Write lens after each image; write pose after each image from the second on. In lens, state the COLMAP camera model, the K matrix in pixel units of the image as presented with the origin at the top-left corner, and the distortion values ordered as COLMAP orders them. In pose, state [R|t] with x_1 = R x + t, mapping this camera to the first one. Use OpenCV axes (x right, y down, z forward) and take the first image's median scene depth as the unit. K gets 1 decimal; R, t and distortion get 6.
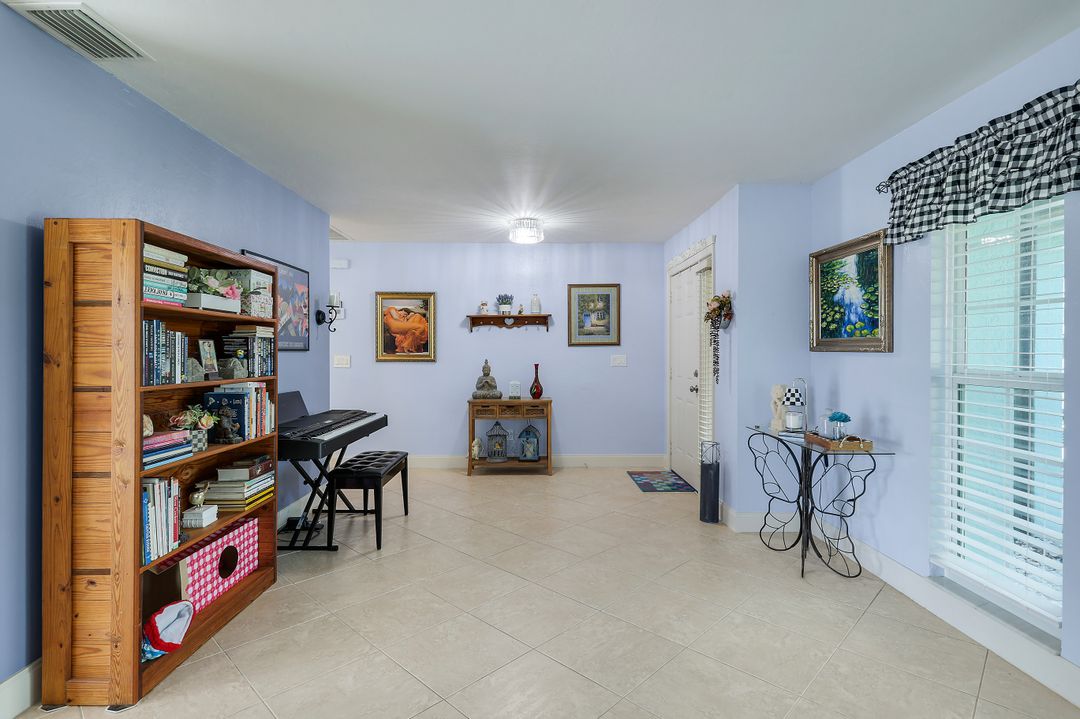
lens RADIAL K [[527.4, 0, 539.3], [0, 527.4, 352.1], [0, 0, 1]] dist [-0.000747, 0.000529]
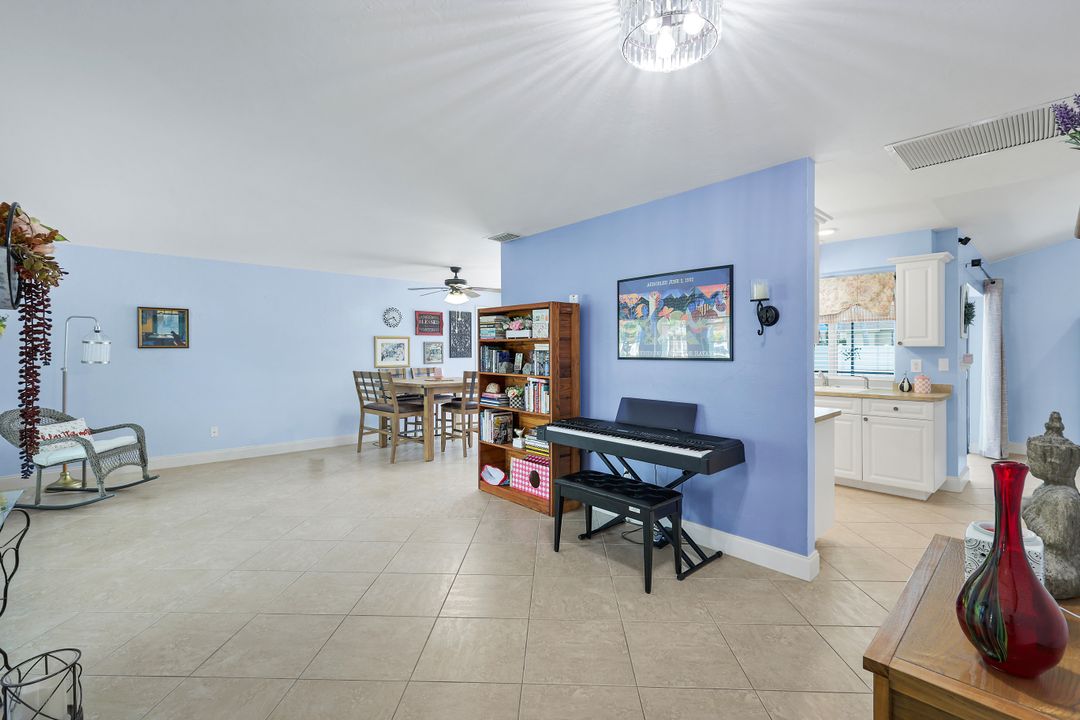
lens RADIAL K [[477.0, 0, 539.3], [0, 477.0, 353.5], [0, 0, 1]] dist [0.001827, 0.000224]
pose [[-0.743943, 0.002552, -0.668238, 0.411828], [-0.000024, 0.999993, 0.003846, -0.023048], [0.668243, 0.002877, -0.743938, 1.981269]]
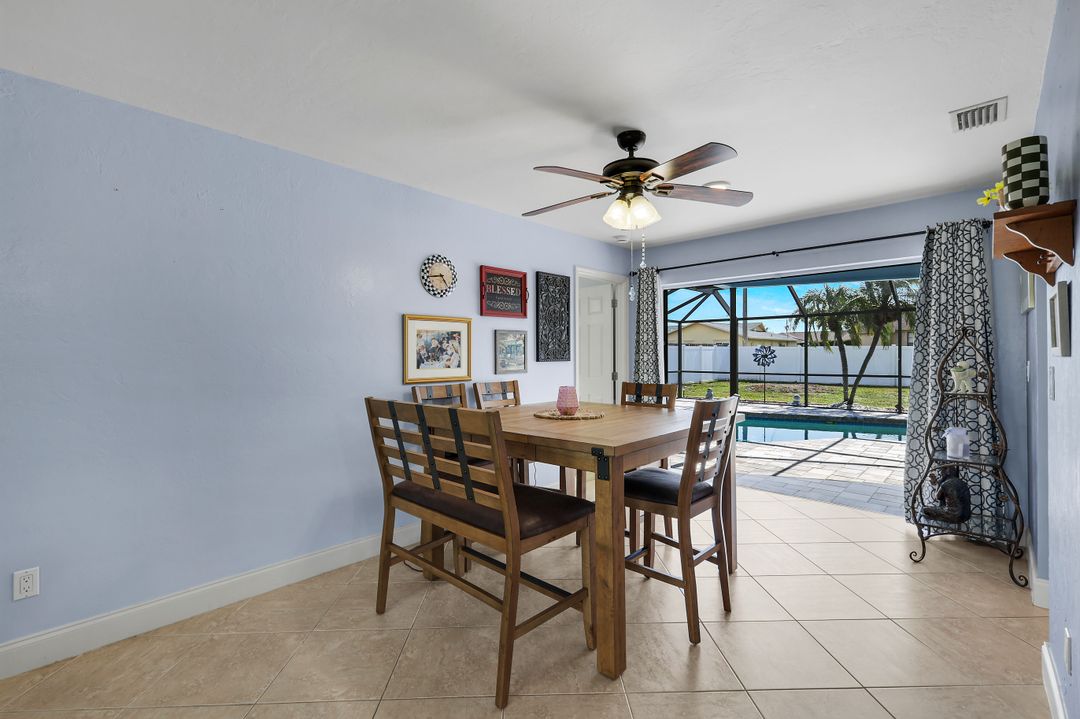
lens RADIAL K [[472.3, 0, 540.9], [0, 472.3, 353.9], [0, 0, 1]] dist [0.001054, 0.000304]
pose [[-0.701705, 0.002599, -0.712463, -0.047118], [0.000675, 0.999995, 0.002983, -0.014008], [0.712467, 0.001612, -0.701703, 0.568380]]
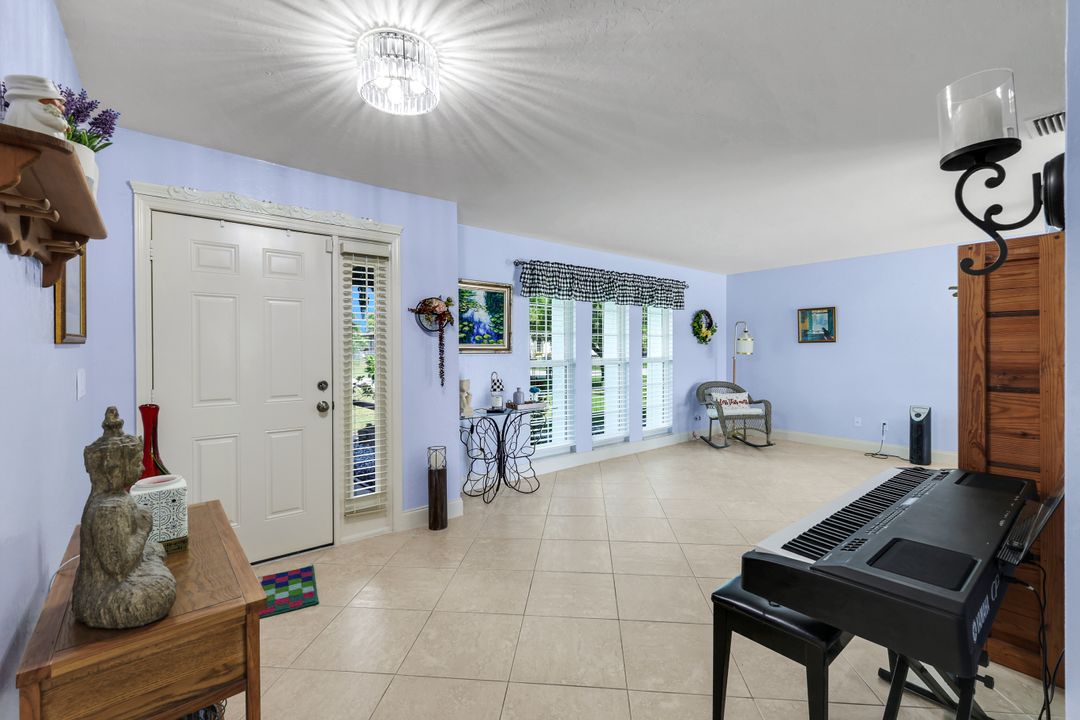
lens RADIAL K [[472.3, 0, 540.9], [0, 472.3, 354.4], [0, 0, 1]] dist [0.001054, 0.000304]
pose [[-0.616374, -0.004111, 0.787443, -0.676336], [0.006183, 0.999930, 0.010060, -0.011683], [-0.787429, 0.011070, -0.616305, 1.939110]]
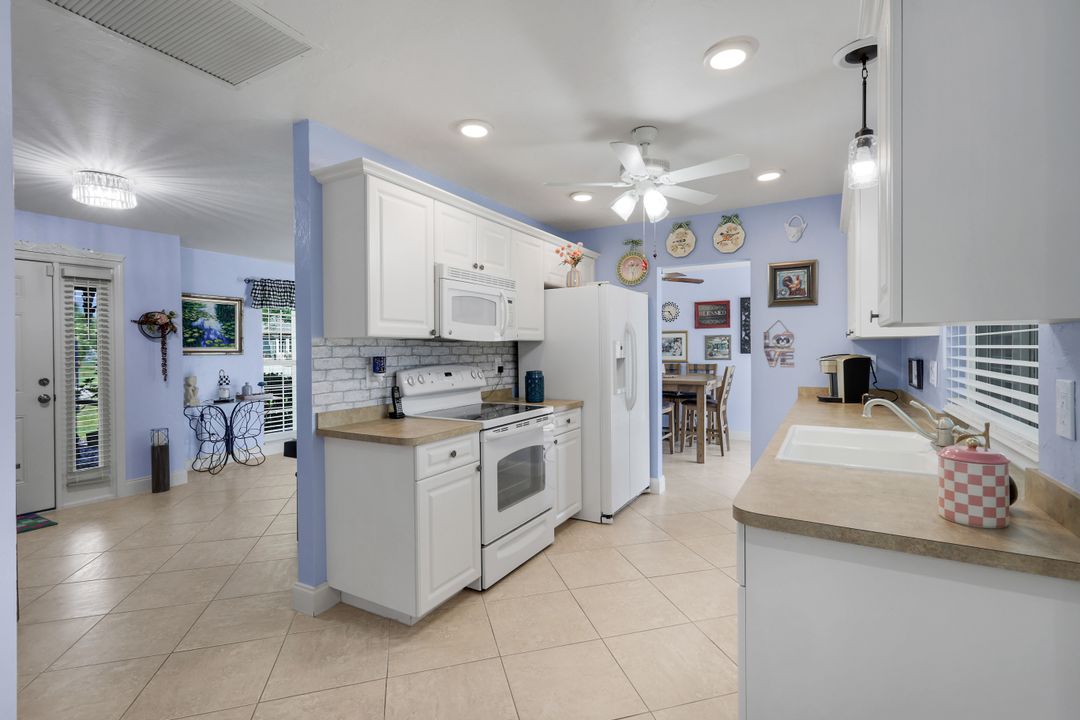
lens RADIAL K [[490.5, 0, 540.9], [0, 490.5, 353.9], [0, 0, 1]] dist [0.002841, 0.000141]
pose [[-0.859256, -0.001832, 0.511542, -1.464778], [0.006001, 0.999889, 0.013660, -0.023394], [-0.511510, 0.014807, -0.859150, 2.148835]]
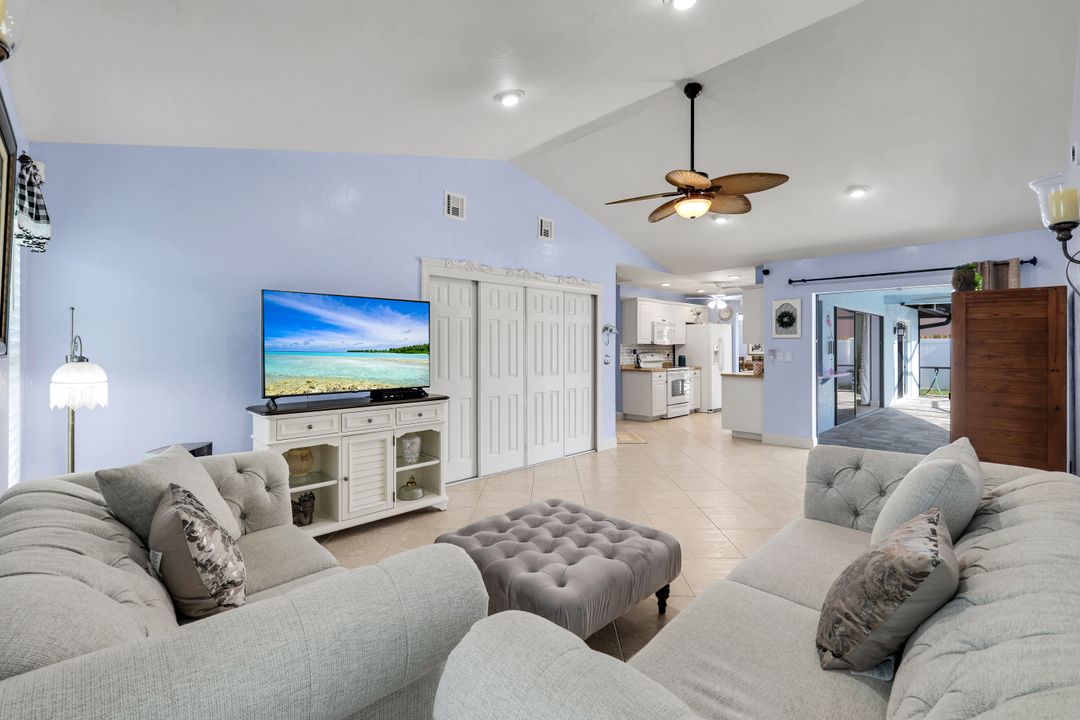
lens RADIAL K [[472.3, 0, 540.9], [0, 472.3, 354.4], [0, 0, 1]] dist [0.001054, 0.000304]
pose [[-0.685510, -0.008399, 0.728015, -2.508021], [0.003209, 0.999889, 0.014558, -0.021145], [-0.728056, 0.012316, -0.685407, 4.011074]]
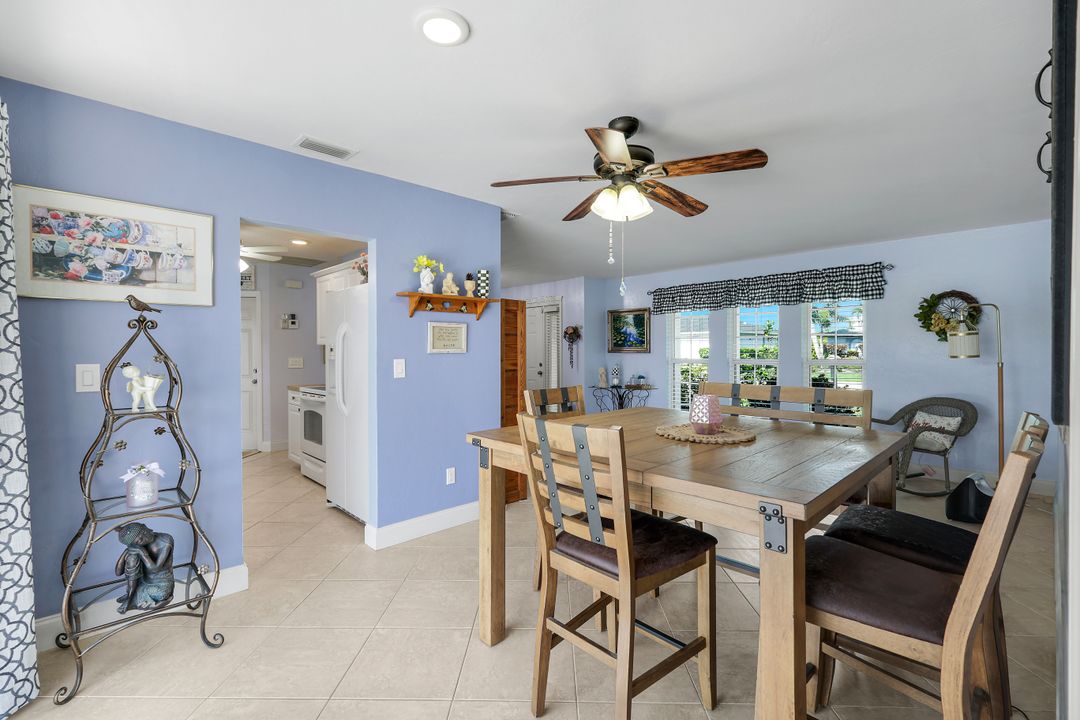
lens RADIAL K [[477.0, 0, 539.3], [0, 477.0, 353.5], [0, 0, 1]] dist [0.001827, 0.000224]
pose [[0.740599, -0.008353, 0.671895, -1.436890], [0.006422, 0.999965, 0.005353, -0.013959], [-0.671916, 0.000351, 0.740627, -0.449758]]
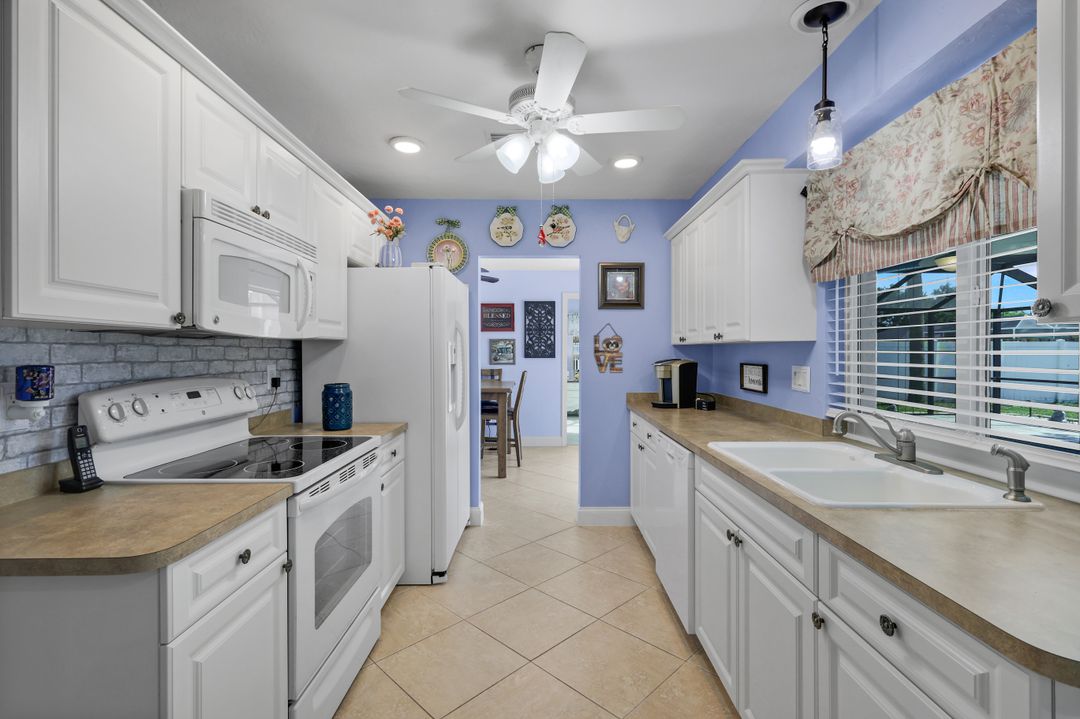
lens RADIAL K [[490.5, 0, 540.9], [0, 490.5, 353.4], [0, 0, 1]] dist [0.002841, 0.000141]
pose [[-0.999933, -0.002348, 0.011376, -1.177139], [-0.002287, 0.999983, 0.005330, -0.021213], [-0.011388, 0.005304, -0.999921, 1.936152]]
